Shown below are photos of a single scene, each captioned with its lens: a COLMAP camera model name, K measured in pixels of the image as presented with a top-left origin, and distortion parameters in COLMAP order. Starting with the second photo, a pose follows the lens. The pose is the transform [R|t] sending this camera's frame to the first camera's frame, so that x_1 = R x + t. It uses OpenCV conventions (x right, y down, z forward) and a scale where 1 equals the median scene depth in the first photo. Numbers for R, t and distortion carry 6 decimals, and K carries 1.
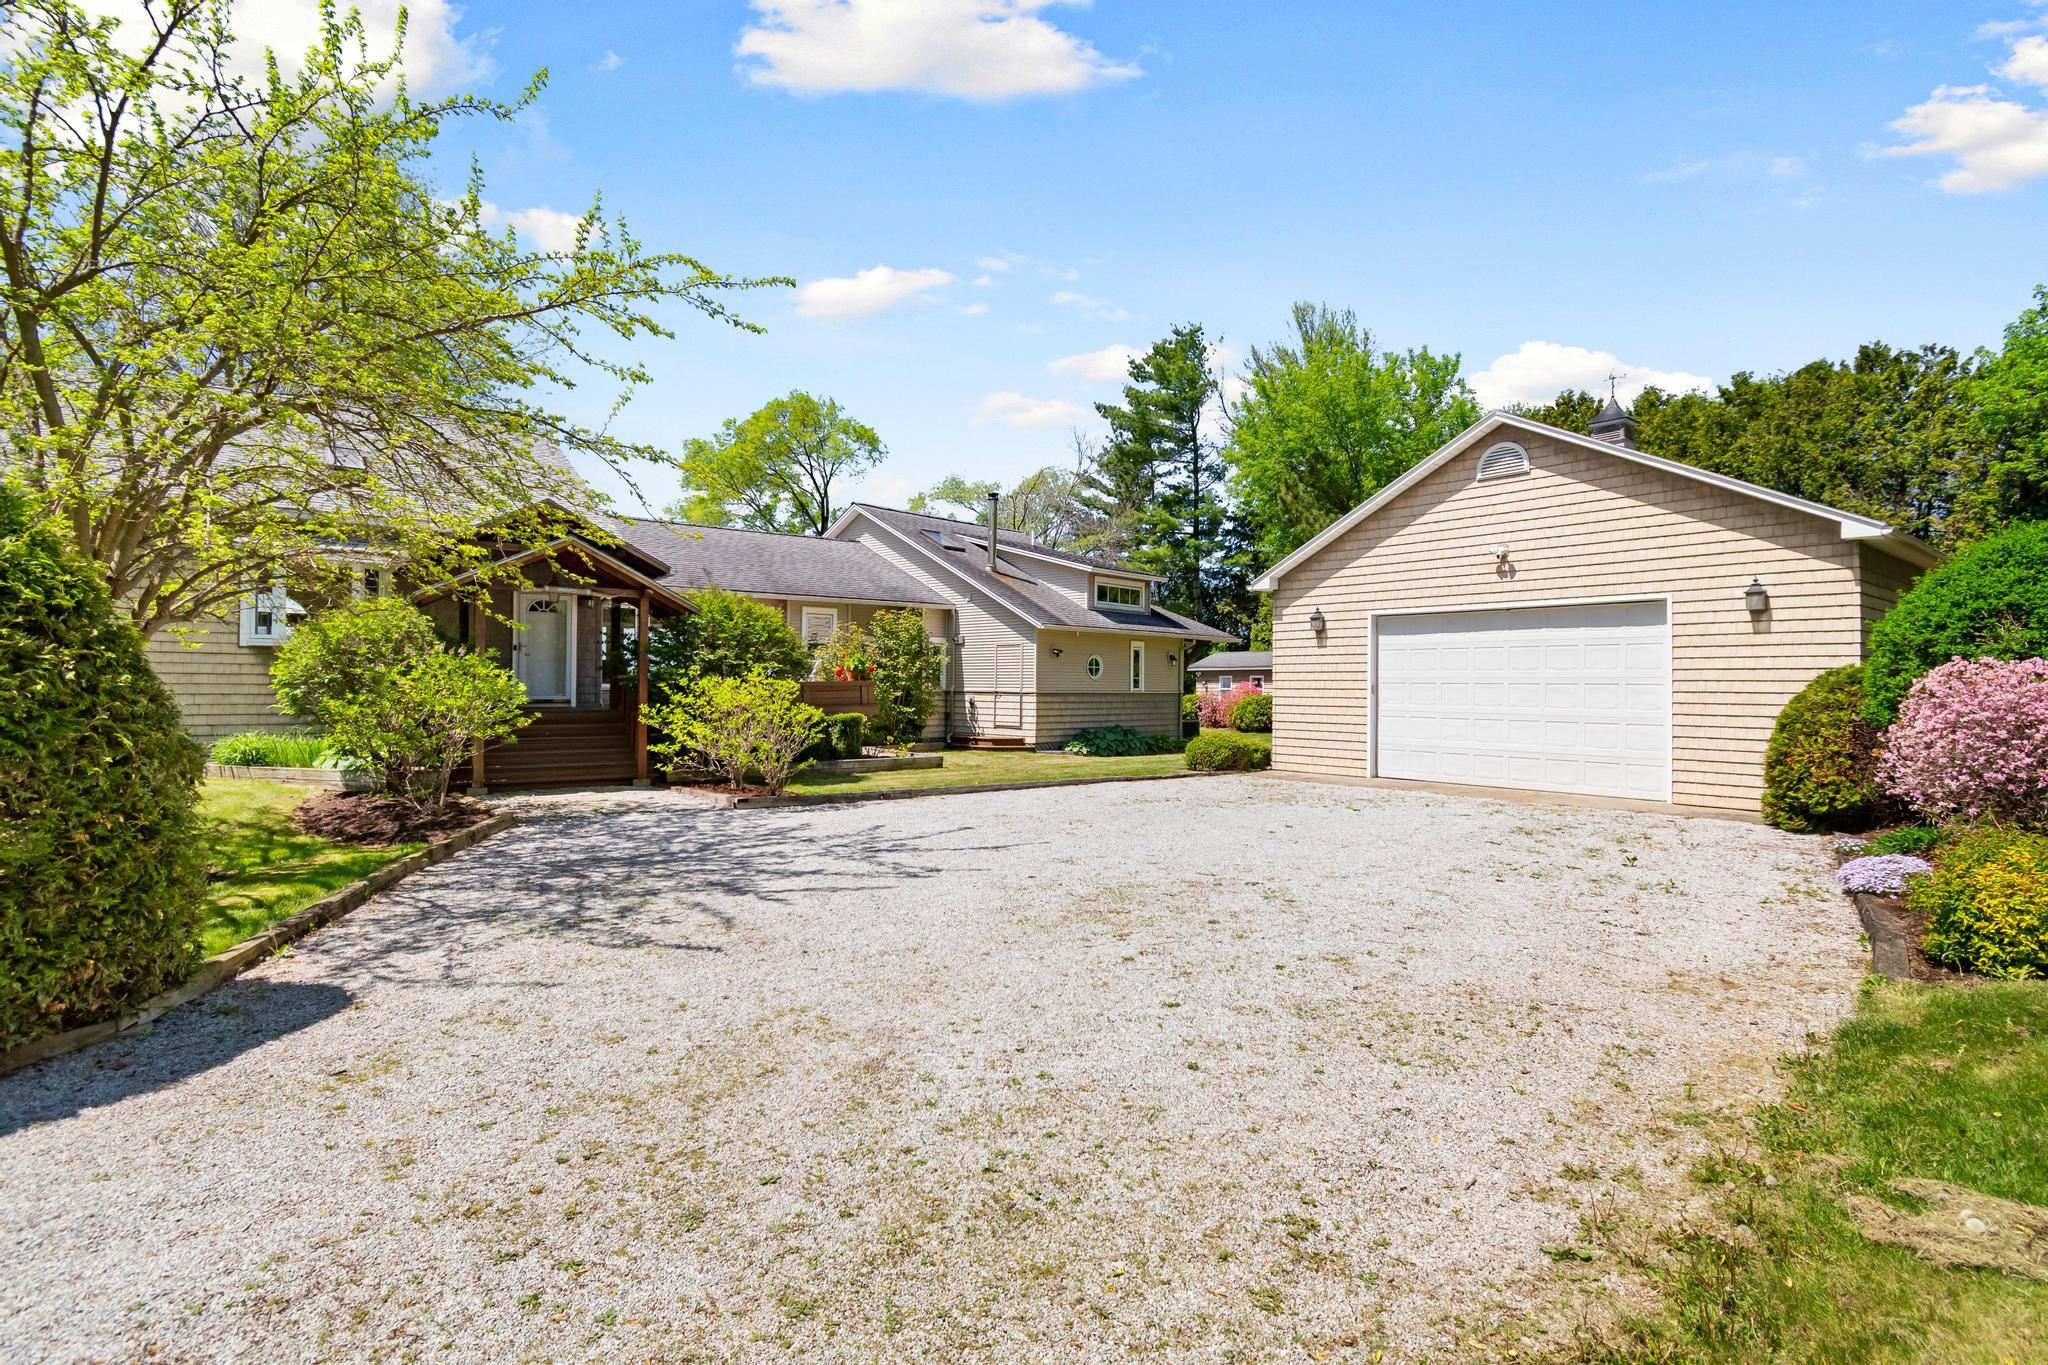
lens RADIAL K [[1003.2, 0, 1024.0], [0, 1003.2, 682.5], [0, 0, 1]] dist [0.002129, 0.000357]
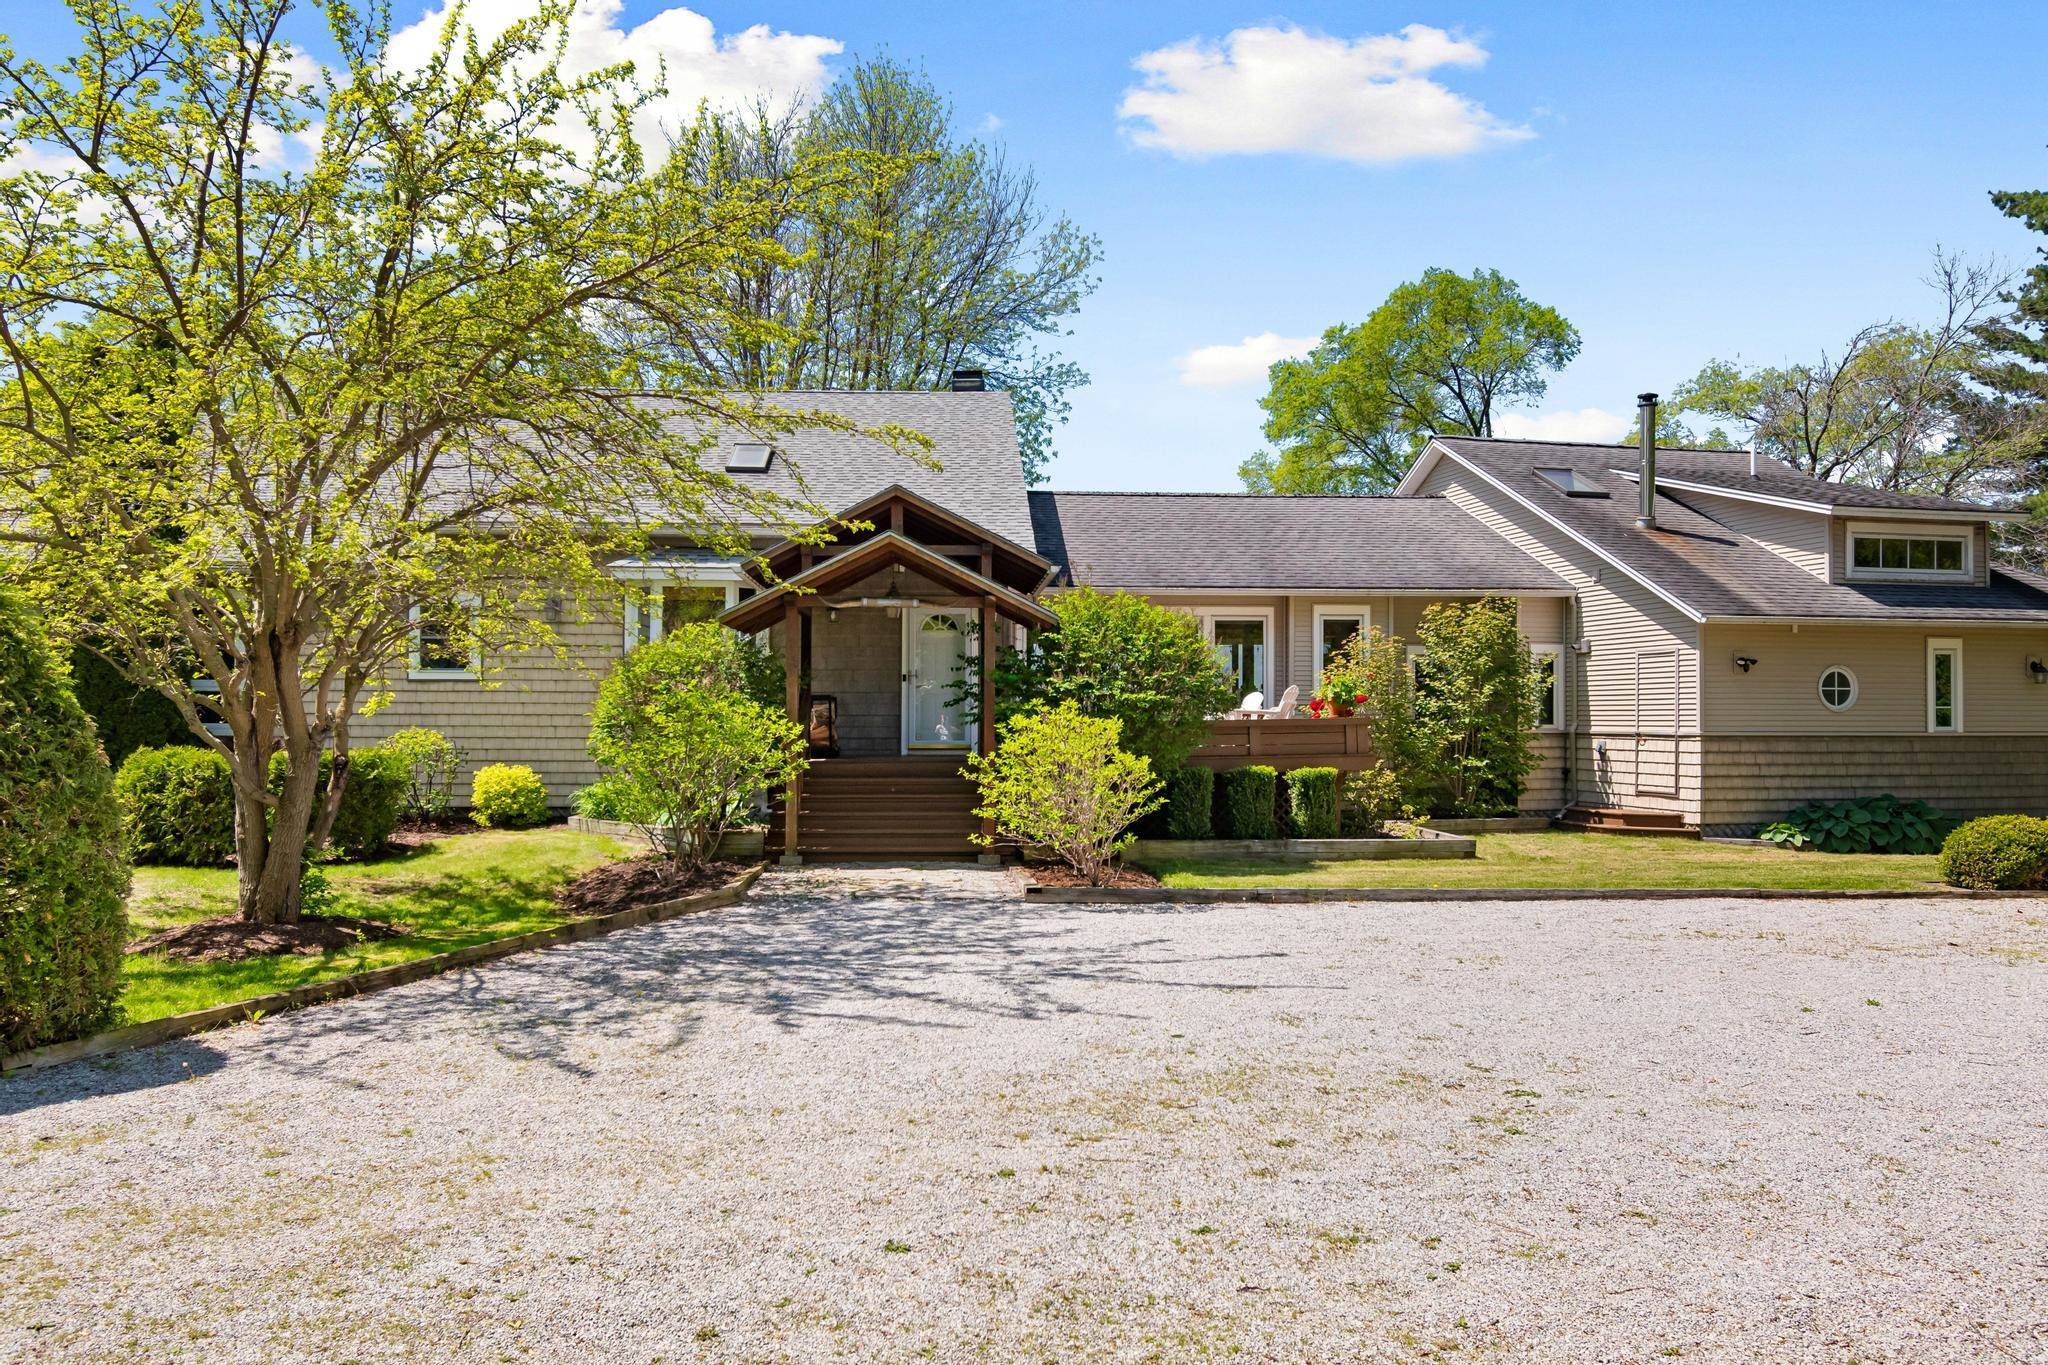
lens RADIAL K [[1522.3, 0, 1023.7], [0, 1522.3, 713.8], [0, 0, 1]] dist [0.005089, -0.005900]
pose [[0.823022, -0.007880, -0.567955, 0.220426], [0.006745, 0.999969, -0.004100, -0.001400], [0.567969, -0.000456, 0.823049, 0.079124]]
